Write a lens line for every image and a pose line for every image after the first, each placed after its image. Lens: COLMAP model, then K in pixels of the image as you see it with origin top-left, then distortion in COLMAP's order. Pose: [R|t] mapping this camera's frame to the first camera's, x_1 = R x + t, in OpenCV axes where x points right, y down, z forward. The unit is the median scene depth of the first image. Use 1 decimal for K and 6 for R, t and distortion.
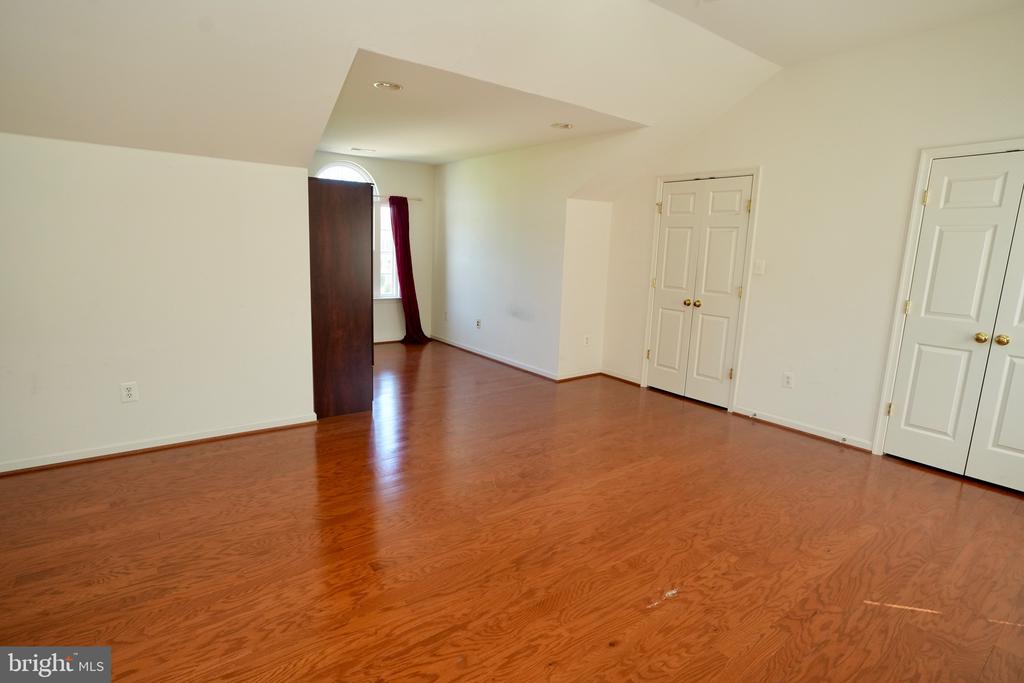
lens RADIAL K [[526.1, 0, 512.0], [0, 526.1, 341.5], [0, 0, 1]] dist [-0.000761, -0.000130]
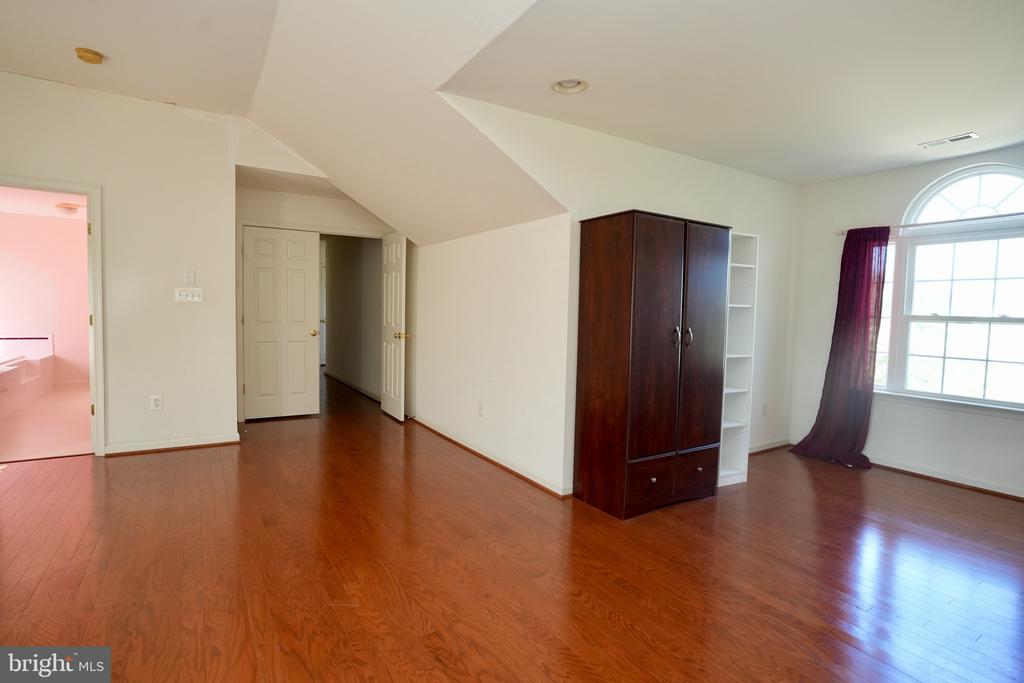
lens RADIAL K [[526.1, 0, 512.0], [0, 526.1, 341.5], [0, 0, 1]] dist [-0.000761, -0.000130]
pose [[-0.112872, 0.012719, -0.993528, 0.345133], [-0.206236, 0.977842, 0.035948, -0.078226], [0.971970, 0.208959, -0.107747, 0.669328]]
